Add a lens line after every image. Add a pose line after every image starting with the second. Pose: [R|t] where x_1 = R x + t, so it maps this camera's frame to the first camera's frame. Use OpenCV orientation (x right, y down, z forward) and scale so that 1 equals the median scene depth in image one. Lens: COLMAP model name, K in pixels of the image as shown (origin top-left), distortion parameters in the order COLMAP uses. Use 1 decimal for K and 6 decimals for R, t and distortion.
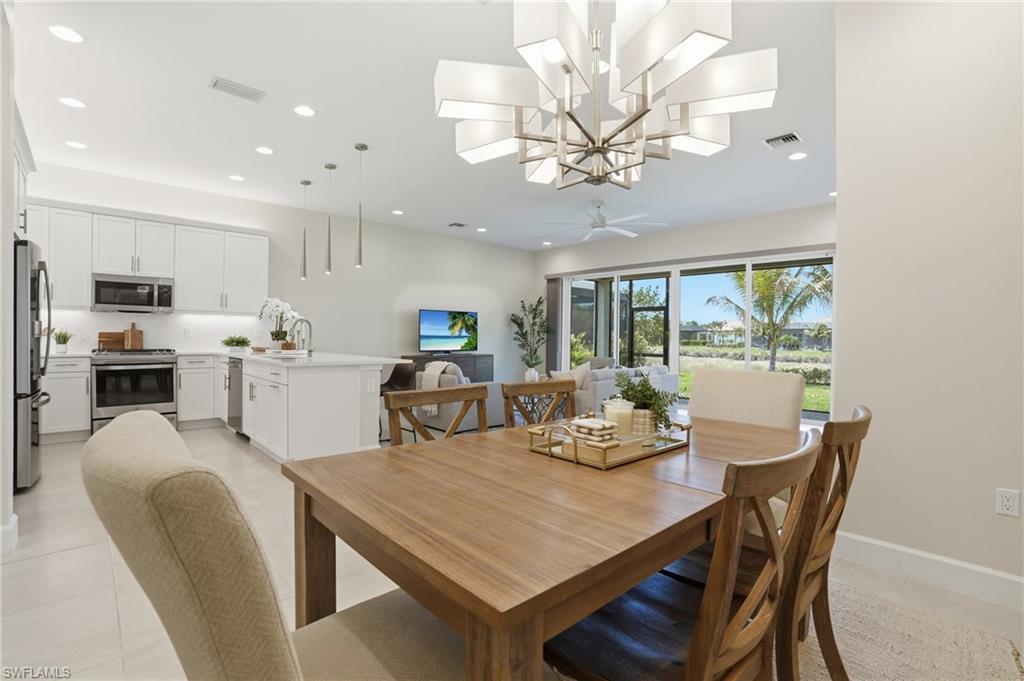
lens RADIAL K [[470.5, 0, 506.5], [0, 470.5, 342.2], [0, 0, 1]] dist [-0.049602, 0.013967]
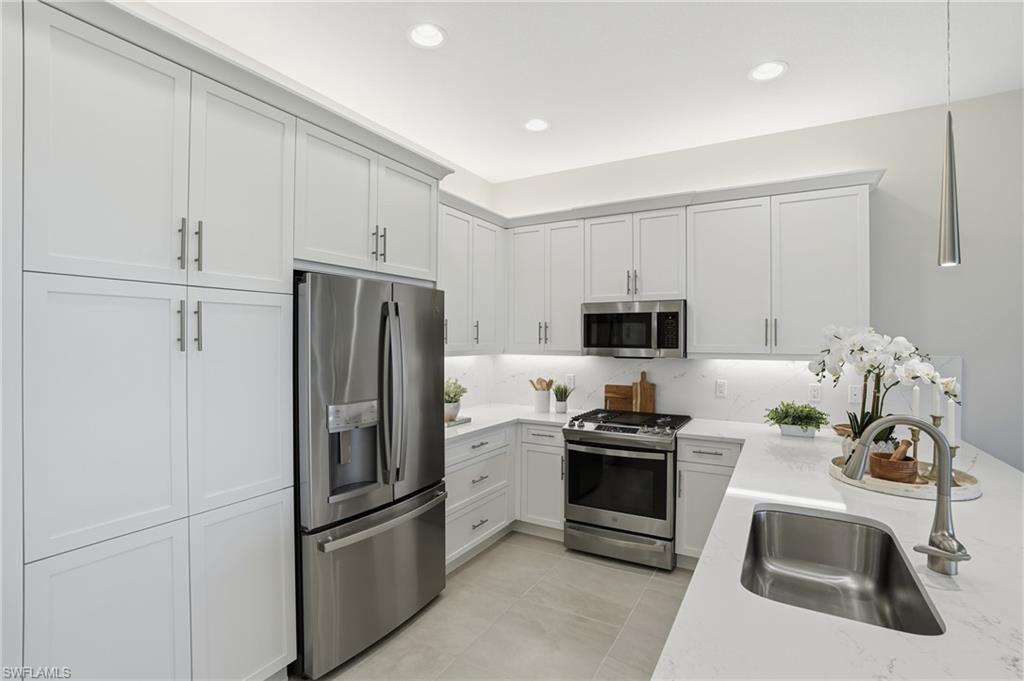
lens RADIAL K [[478.7, 0, 512.3], [0, 478.7, 341.0], [0, 0, 1]] dist [-0.047840, 0.004496]
pose [[0.304798, -0.012896, -0.952330, -0.205013], [-0.010070, 0.999809, -0.016762, -0.068671], [0.952364, 0.014699, 0.304610, 0.571788]]
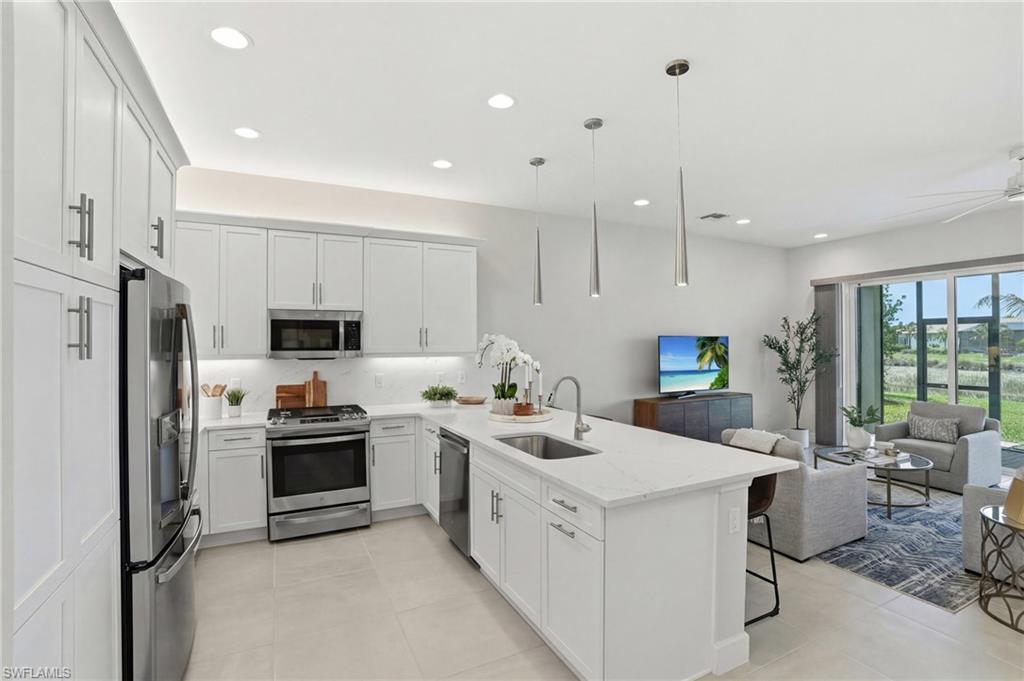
lens RADIAL K [[470.5, 0, 517.4], [0, 470.5, 342.5], [0, 0, 1]] dist [-0.049602, 0.013967]
pose [[0.963536, -0.019185, -0.266888, -0.270047], [0.014833, 0.999722, -0.018313, -0.066478], [0.267166, 0.013687, 0.963553, 0.325314]]
